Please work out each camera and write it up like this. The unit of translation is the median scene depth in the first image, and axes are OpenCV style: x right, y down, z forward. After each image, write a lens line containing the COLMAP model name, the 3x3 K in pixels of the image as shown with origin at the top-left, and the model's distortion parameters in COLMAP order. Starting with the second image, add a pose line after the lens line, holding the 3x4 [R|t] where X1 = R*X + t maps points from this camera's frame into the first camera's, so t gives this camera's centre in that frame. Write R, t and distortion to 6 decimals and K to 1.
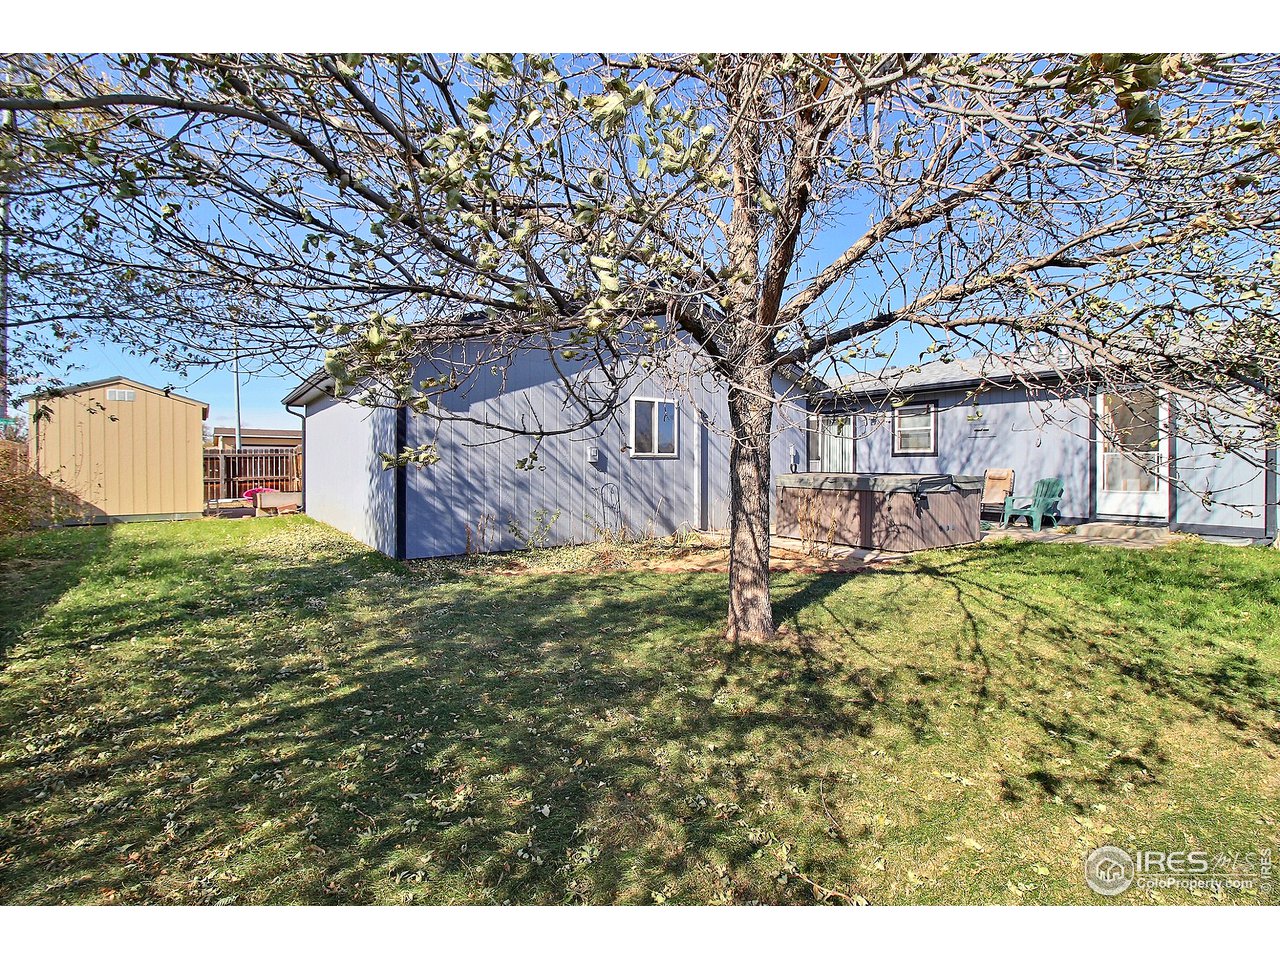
lens RADIAL K [[591.1, 0, 632.6], [0, 591.1, 472.8], [0, 0, 1]] dist [0.013171, -0.020685]
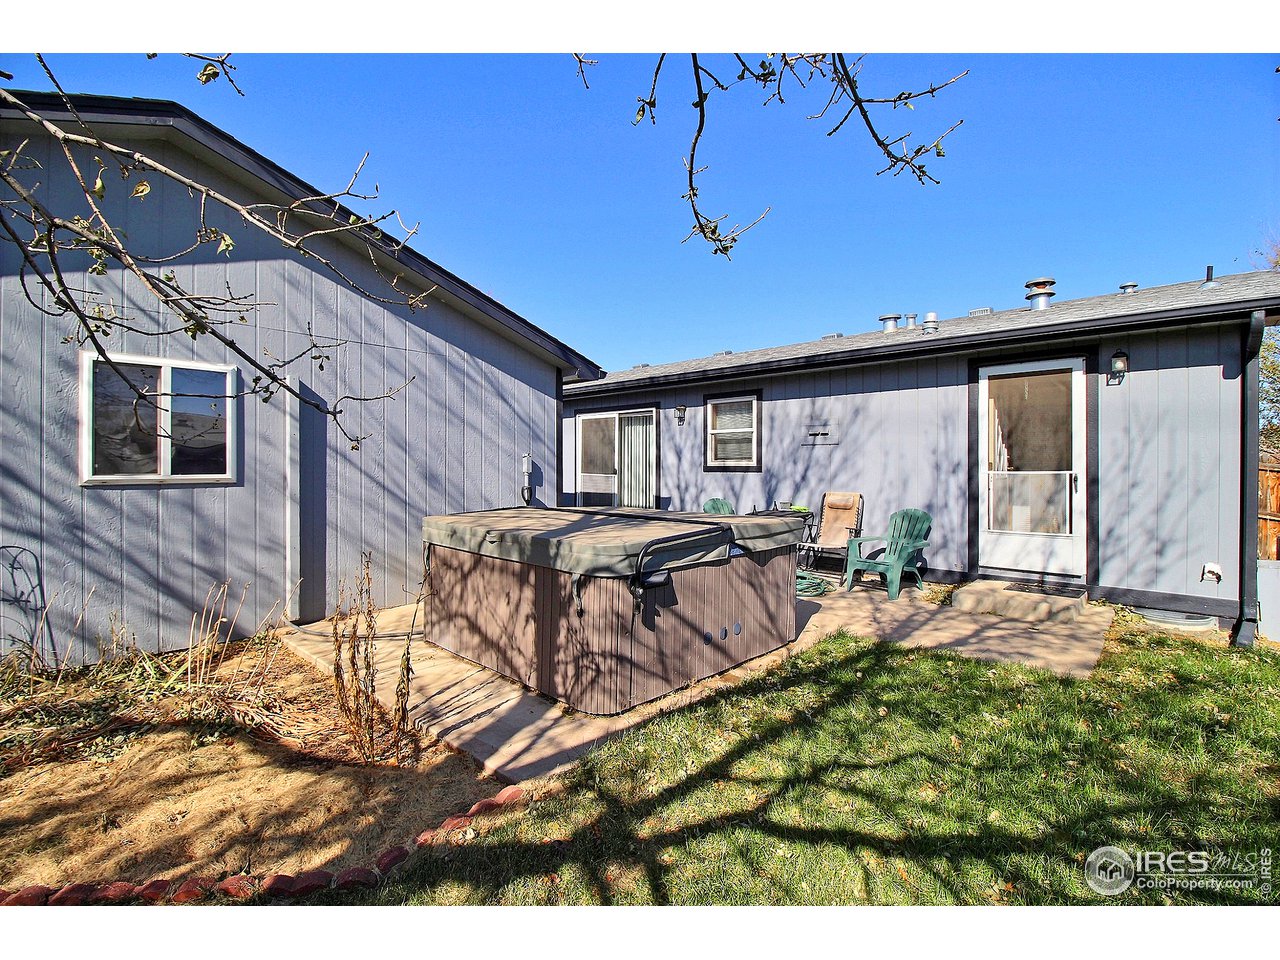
lens RADIAL K [[591.1, 0, 632.6], [0, 591.1, 472.8], [0, 0, 1]] dist [0.013171, -0.020685]
pose [[0.984371, -0.000418, 0.176105, 0.319886], [0.000735, 0.999998, -0.001736, -0.033450], [-0.176104, 0.001838, 0.984370, 0.461551]]
